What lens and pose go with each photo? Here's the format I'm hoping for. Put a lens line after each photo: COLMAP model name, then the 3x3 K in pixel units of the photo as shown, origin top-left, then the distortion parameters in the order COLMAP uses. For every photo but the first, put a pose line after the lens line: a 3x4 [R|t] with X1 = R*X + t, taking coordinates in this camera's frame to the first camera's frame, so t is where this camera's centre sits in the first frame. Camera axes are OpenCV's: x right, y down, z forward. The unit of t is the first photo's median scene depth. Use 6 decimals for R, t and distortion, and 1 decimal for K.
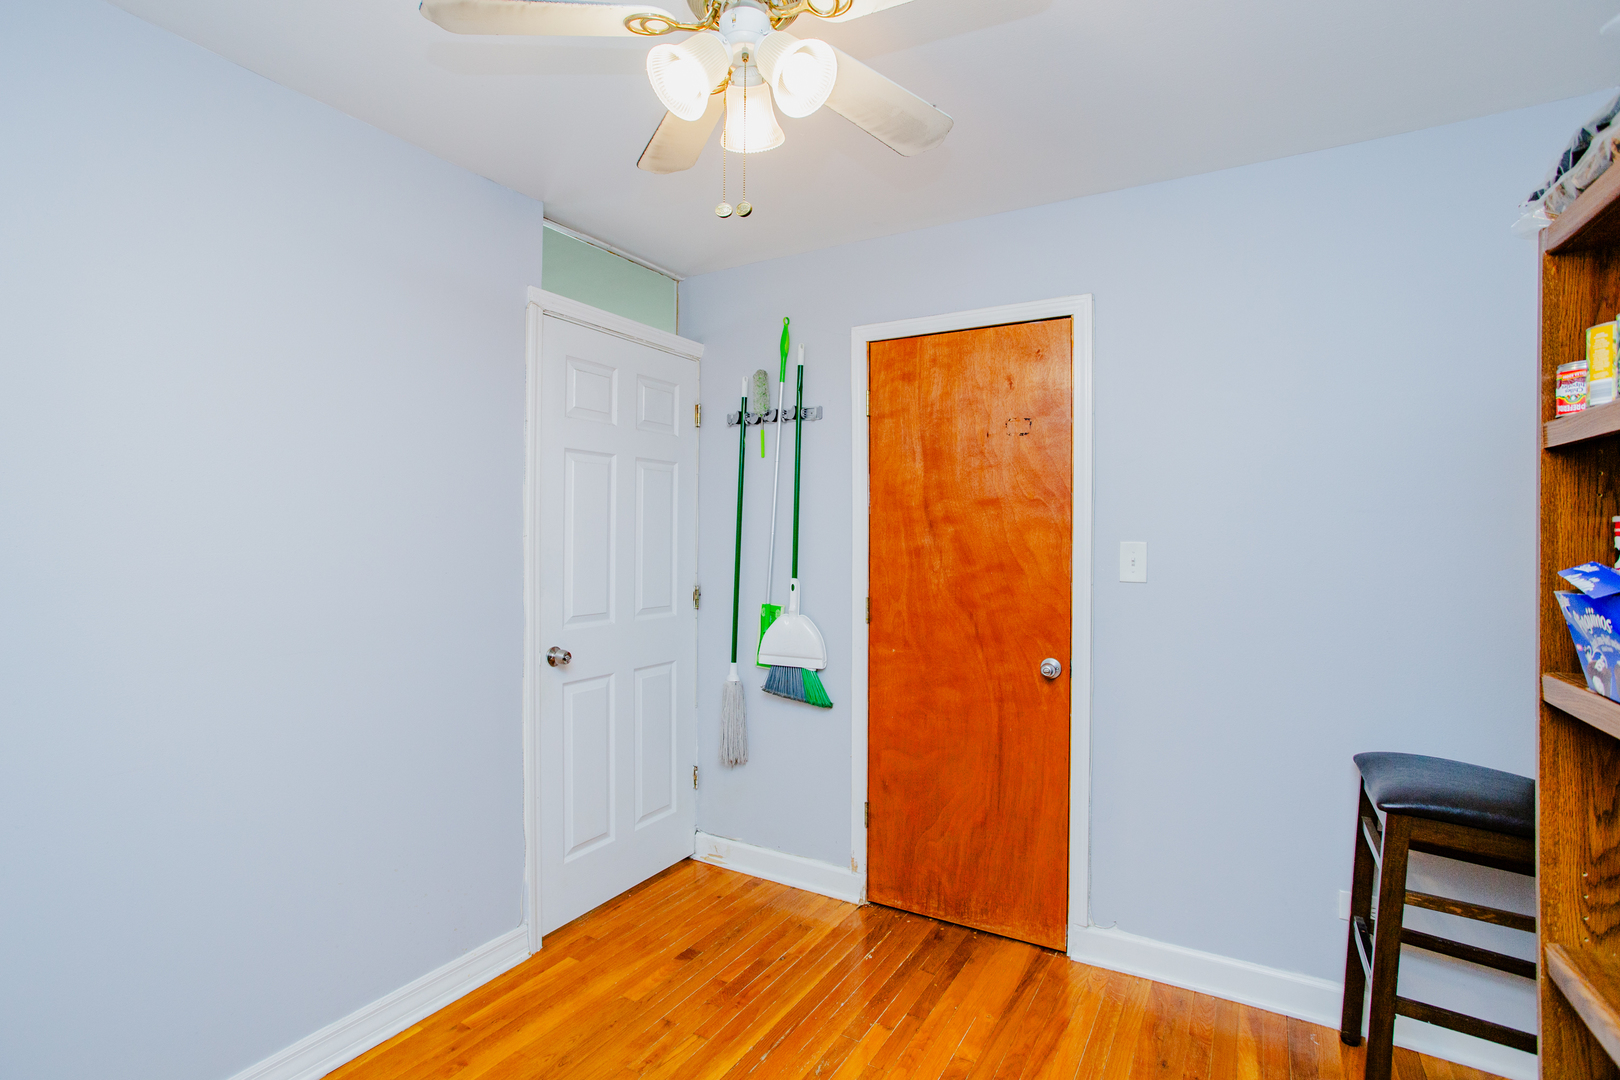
lens RADIAL K [[783.3, 0, 805.3], [0, 783.3, 537.6], [0, 0, 1]] dist [-0.021261, 0.009623]
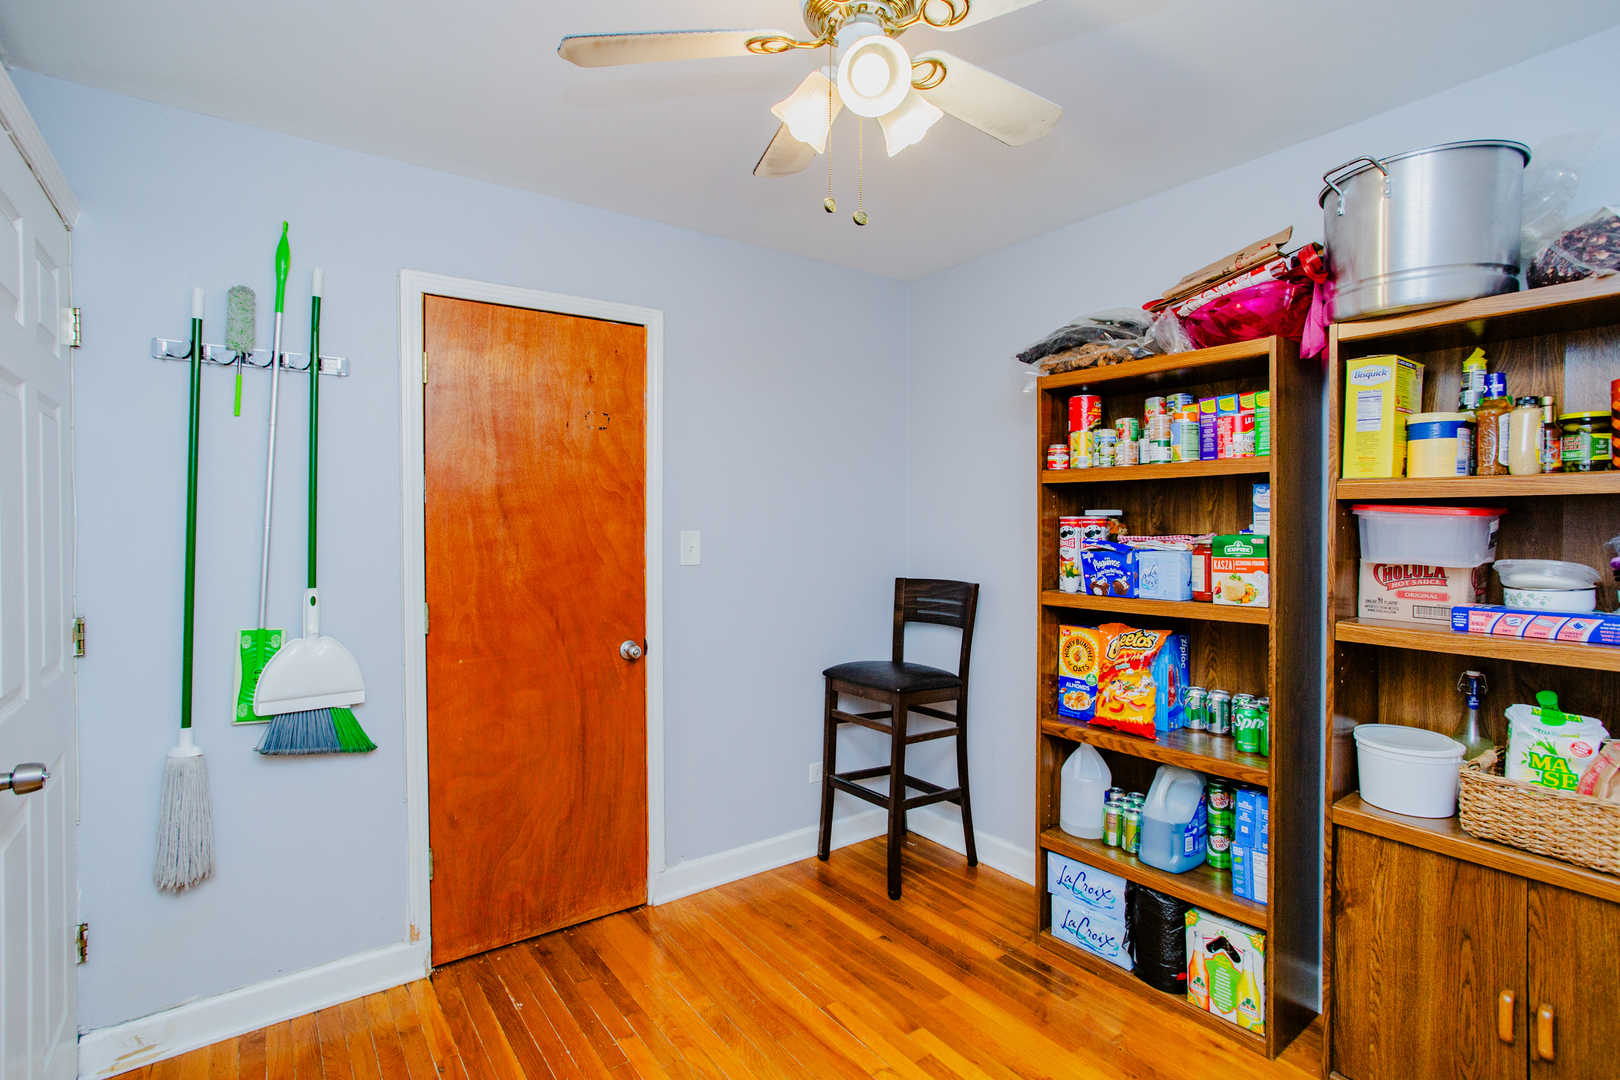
lens RADIAL K [[783.3, 0, 807.7], [0, 783.3, 532.2], [0, 0, 1]] dist [-0.021261, 0.009623]
pose [[0.410597, -0.016778, 0.911663, -0.536863], [0.005766, 0.999858, 0.015804, -0.009727], [-0.911799, -0.001233, 0.410635, 0.315962]]
